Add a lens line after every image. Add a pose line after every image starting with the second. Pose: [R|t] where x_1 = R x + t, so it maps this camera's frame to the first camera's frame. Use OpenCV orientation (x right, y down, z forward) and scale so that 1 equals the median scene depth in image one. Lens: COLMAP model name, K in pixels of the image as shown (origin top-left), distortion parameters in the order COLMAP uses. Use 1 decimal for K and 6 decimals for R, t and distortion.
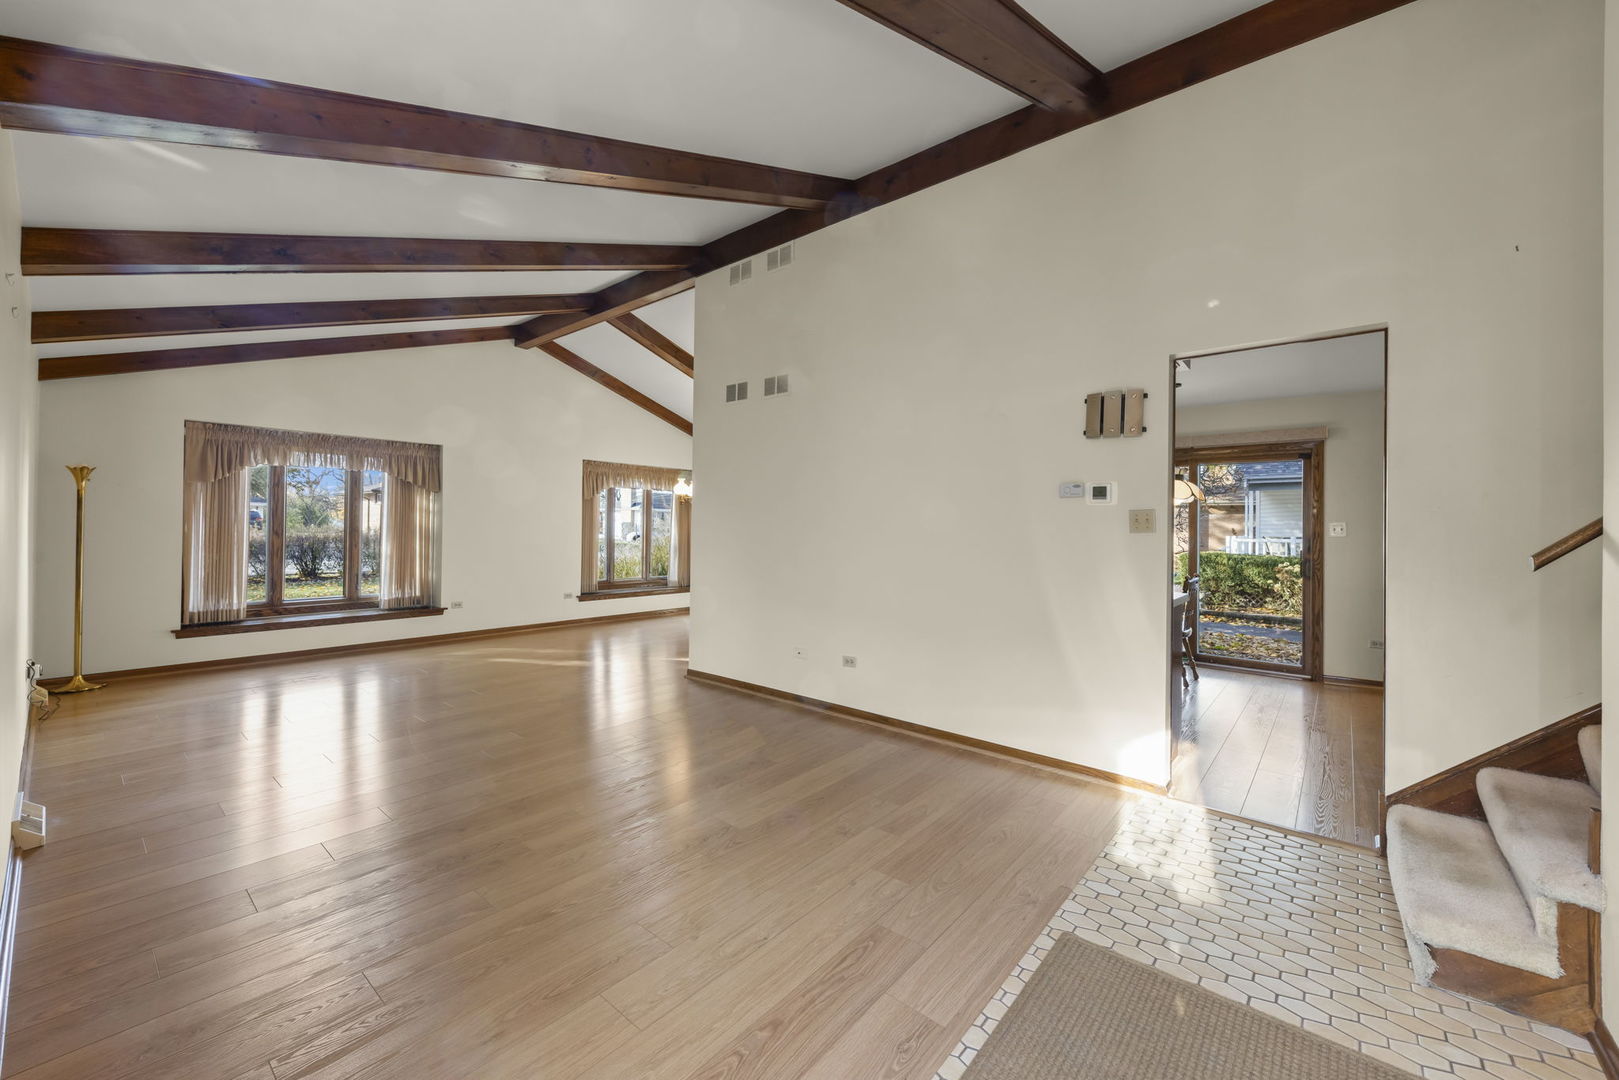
lens RADIAL K [[608.3, 0, 814.6], [0, 608.3, 536.3], [0, 0, 1]] dist [0.013040, -0.000203]
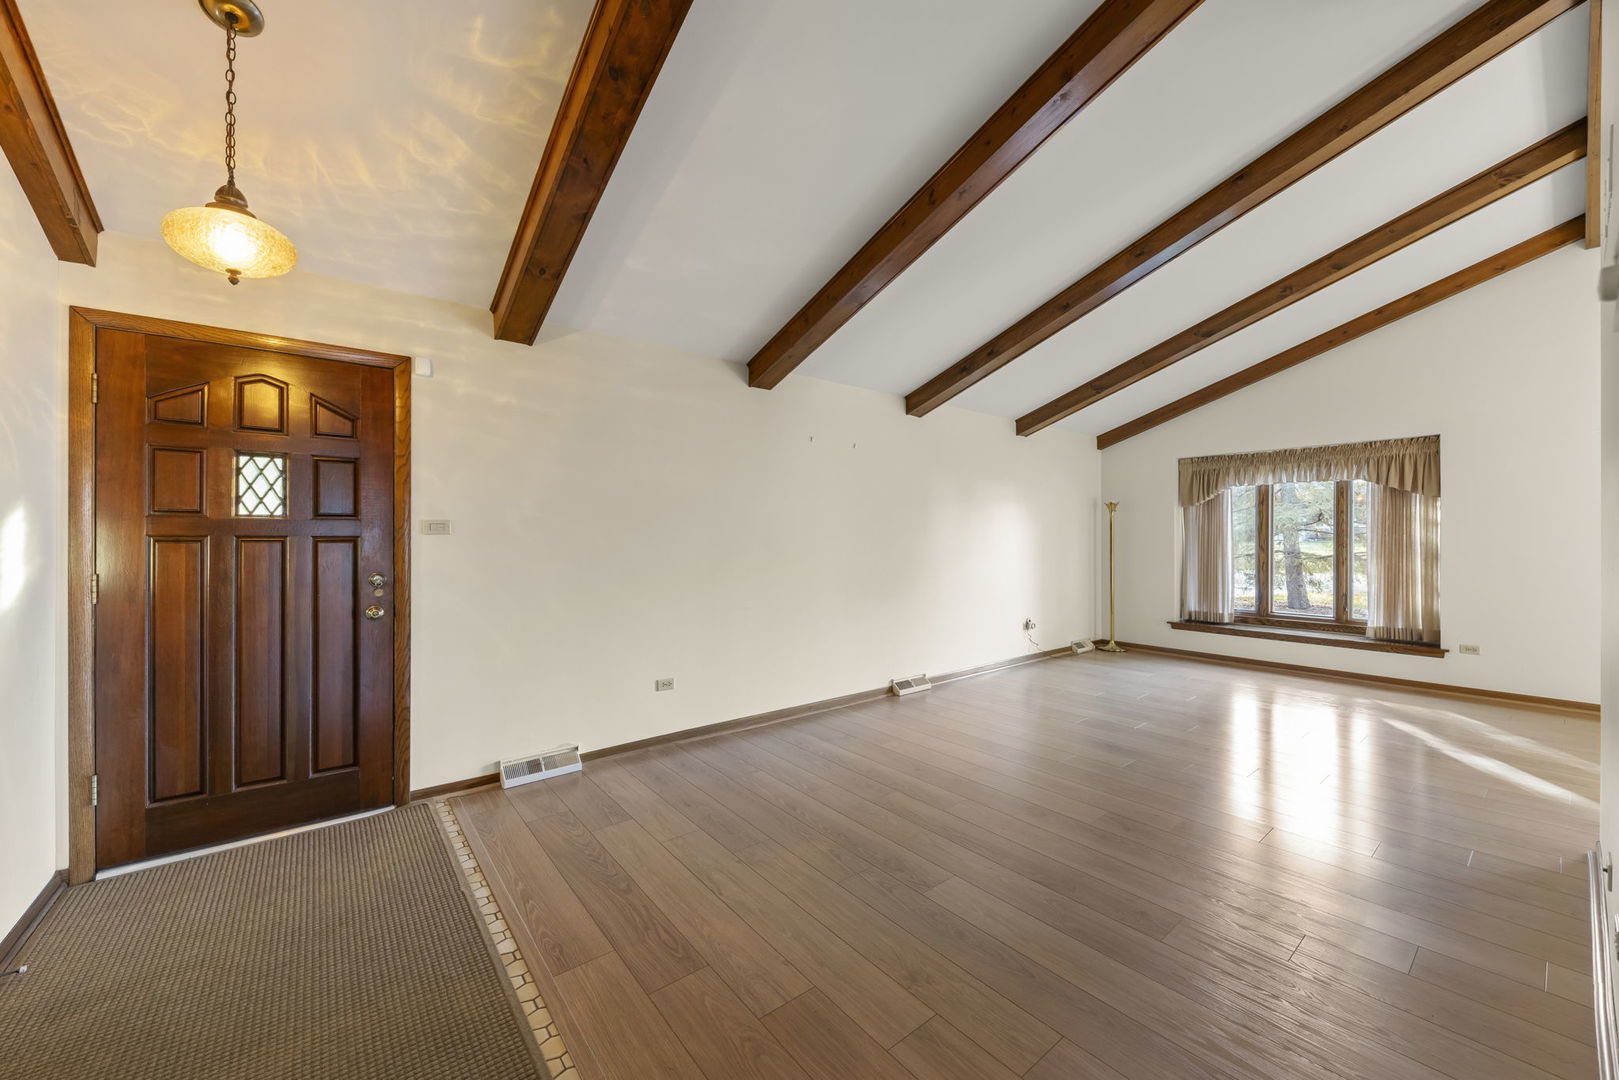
lens RADIAL K [[608.3, 0, 814.6], [0, 608.3, 536.3], [0, 0, 1]] dist [0.013040, -0.000203]
pose [[-0.177831, -0.012700, -0.983979, 0.337040], [-0.015904, 0.999823, -0.010030, -0.002585], [0.983933, 0.013865, -0.178002, 0.448187]]
